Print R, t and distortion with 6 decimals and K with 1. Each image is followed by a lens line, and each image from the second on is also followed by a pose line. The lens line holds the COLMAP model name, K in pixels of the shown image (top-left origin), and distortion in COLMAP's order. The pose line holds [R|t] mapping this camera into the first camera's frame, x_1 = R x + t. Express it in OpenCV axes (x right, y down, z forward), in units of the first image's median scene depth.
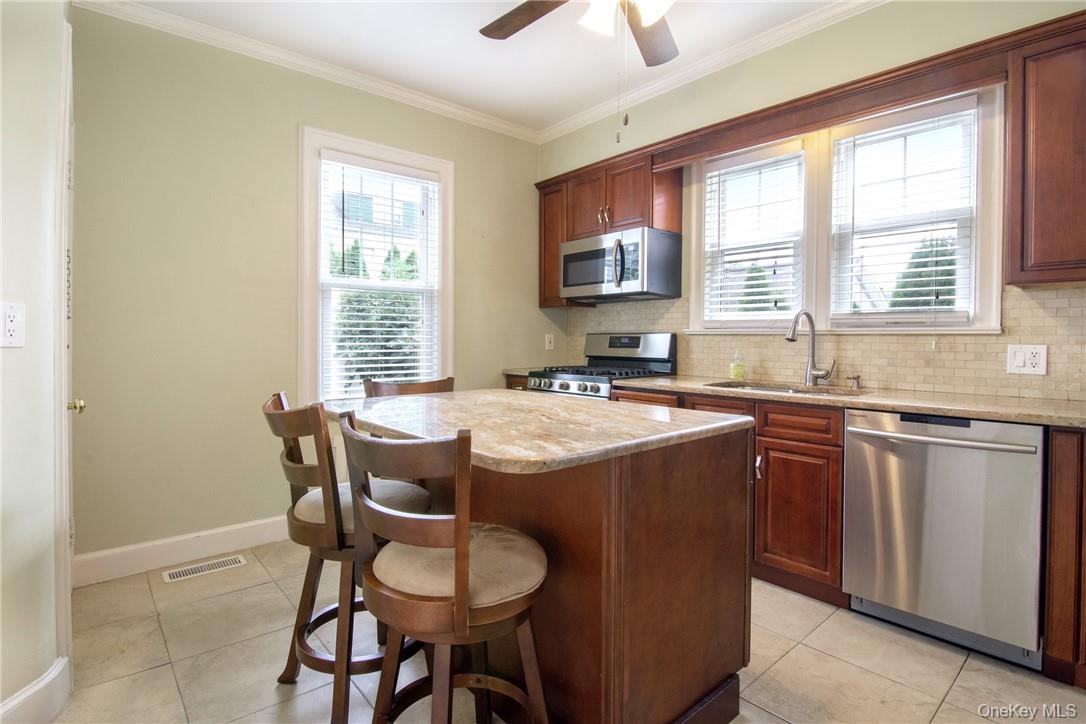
lens RADIAL K [[538.5, 0, 540.6], [0, 538.5, 348.6], [0, 0, 1]] dist [-0.018192, -0.000334]
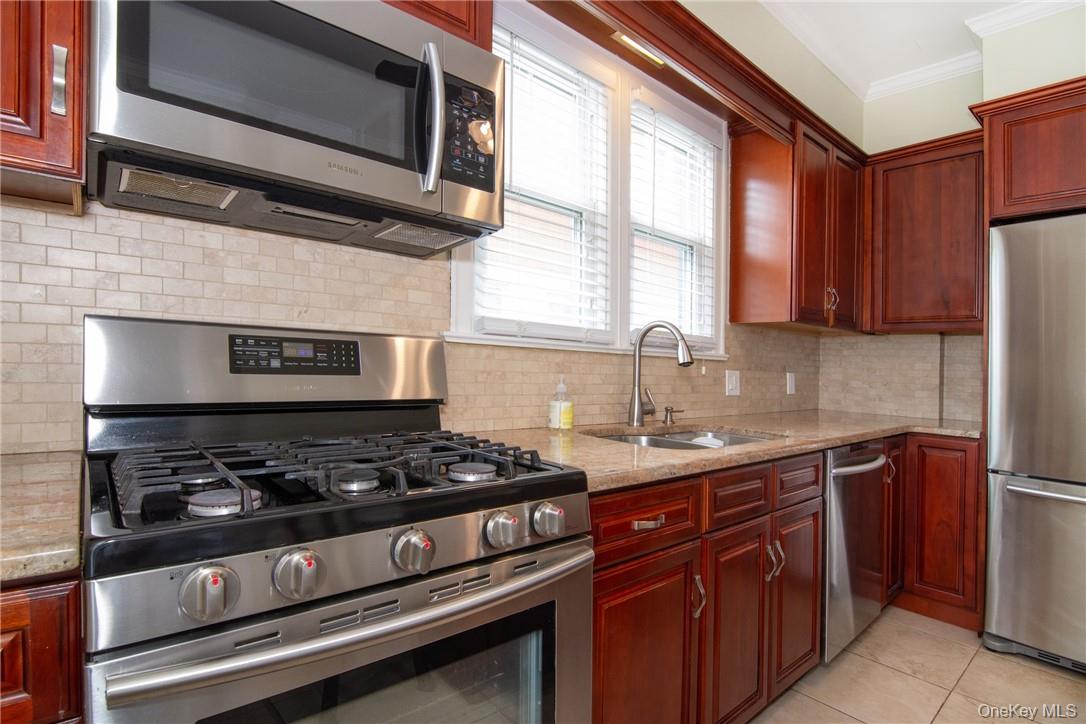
lens RADIAL K [[541.9, 0, 525.5], [0, 541.9, 374.5], [0, 0, 1]] dist [-0.020226, -0.000611]
pose [[0.009235, -0.021734, 0.999721, -0.202213], [-0.017326, 0.999610, 0.021891, -0.012152], [-0.999807, -0.017524, 0.008855, 1.039568]]
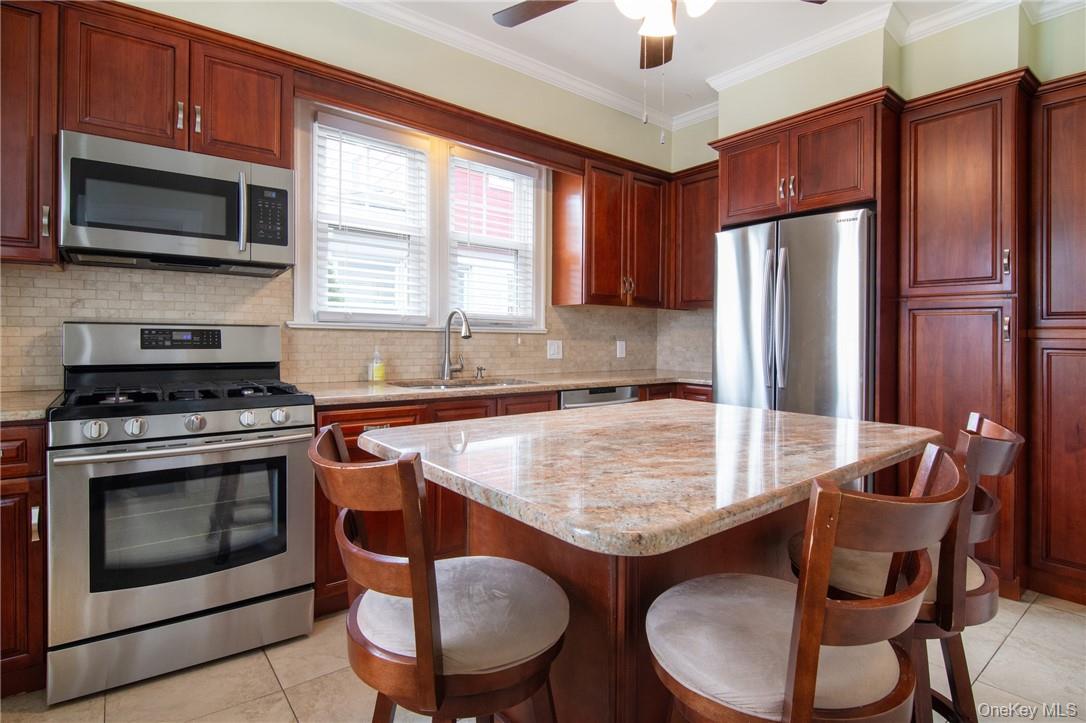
lens RADIAL K [[538.5, 0, 540.6], [0, 538.5, 348.1], [0, 0, 1]] dist [-0.018192, -0.000334]
pose [[0.049536, -0.020511, 0.998562, -0.503935], [0.007561, 0.999768, 0.020161, -0.012693], [-0.998744, 0.006551, 0.049679, 0.691502]]
